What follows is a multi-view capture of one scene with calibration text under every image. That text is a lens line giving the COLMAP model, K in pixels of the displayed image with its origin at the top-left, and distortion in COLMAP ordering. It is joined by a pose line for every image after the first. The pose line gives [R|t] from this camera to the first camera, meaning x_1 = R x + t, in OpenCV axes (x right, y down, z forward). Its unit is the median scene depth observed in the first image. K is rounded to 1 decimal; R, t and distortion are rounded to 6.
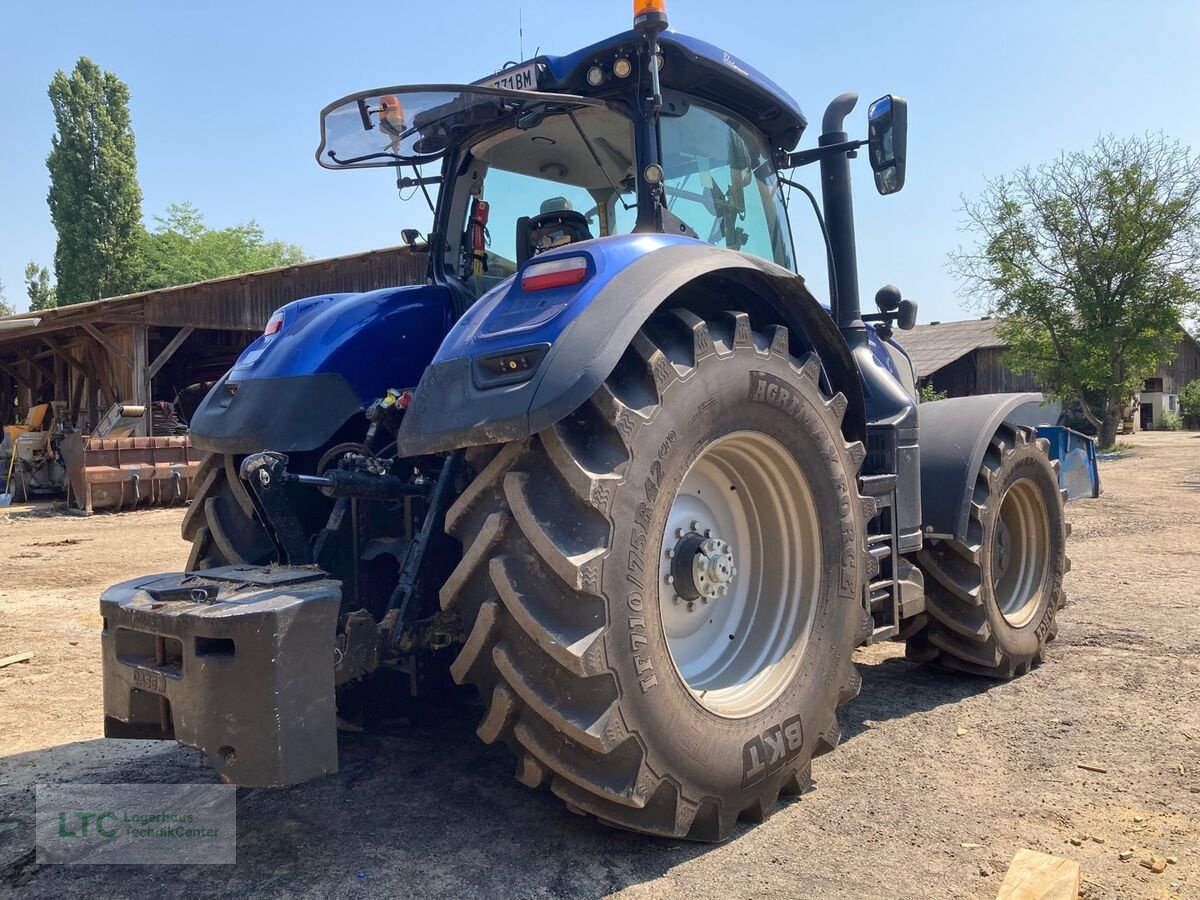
lens RADIAL K [[1037.8, 0, 608.7], [0, 1037.8, 450.4], [0, 0, 1]] dist [0.035739, 0.000542]
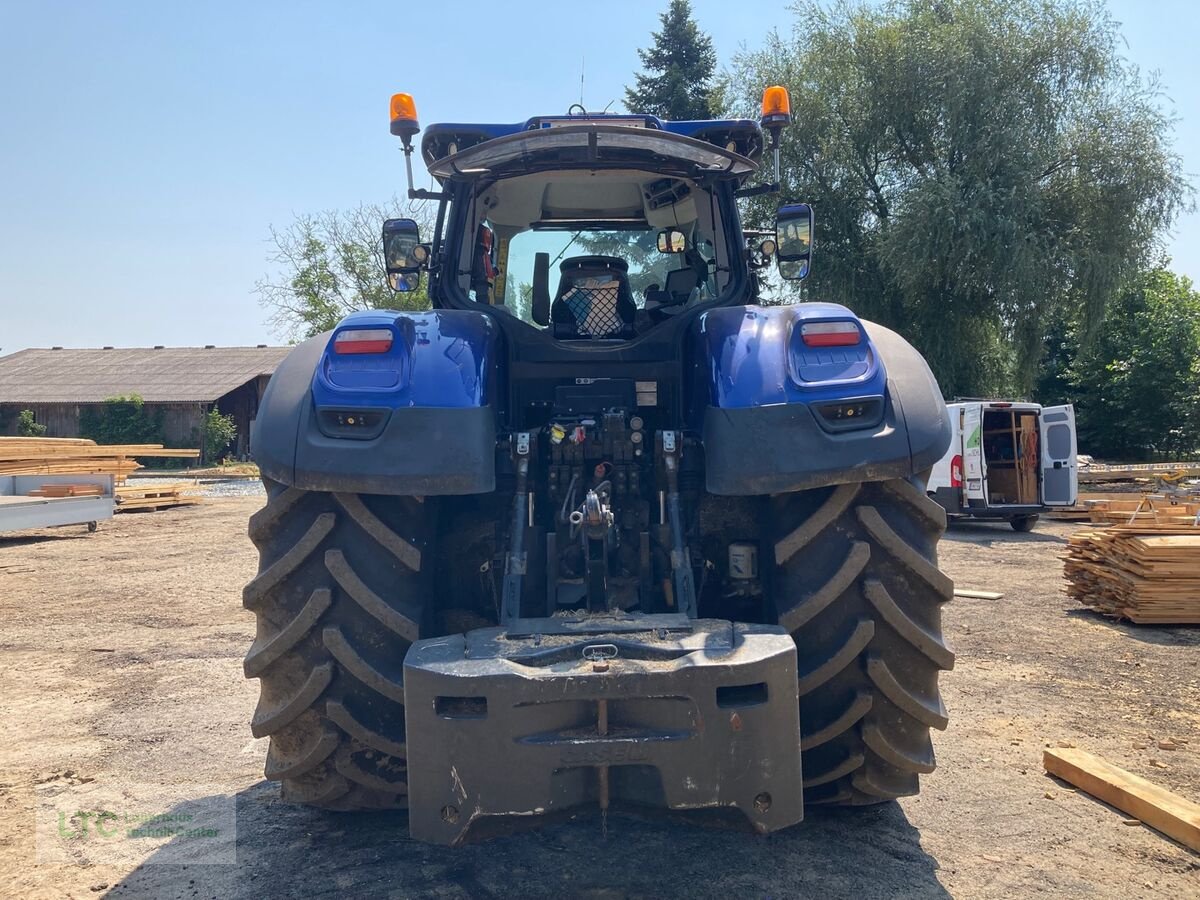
lens RADIAL K [[1037.8, 0, 600.2], [0, 1037.8, 448.5], [0, 0, 1]] dist [0.035739, 0.000542]
pose [[0.719334, 0.005736, 0.694641, -0.768859], [0.011249, 0.999739, -0.019904, -0.016088], [-0.694574, 0.022132, 0.719081, 0.258597]]
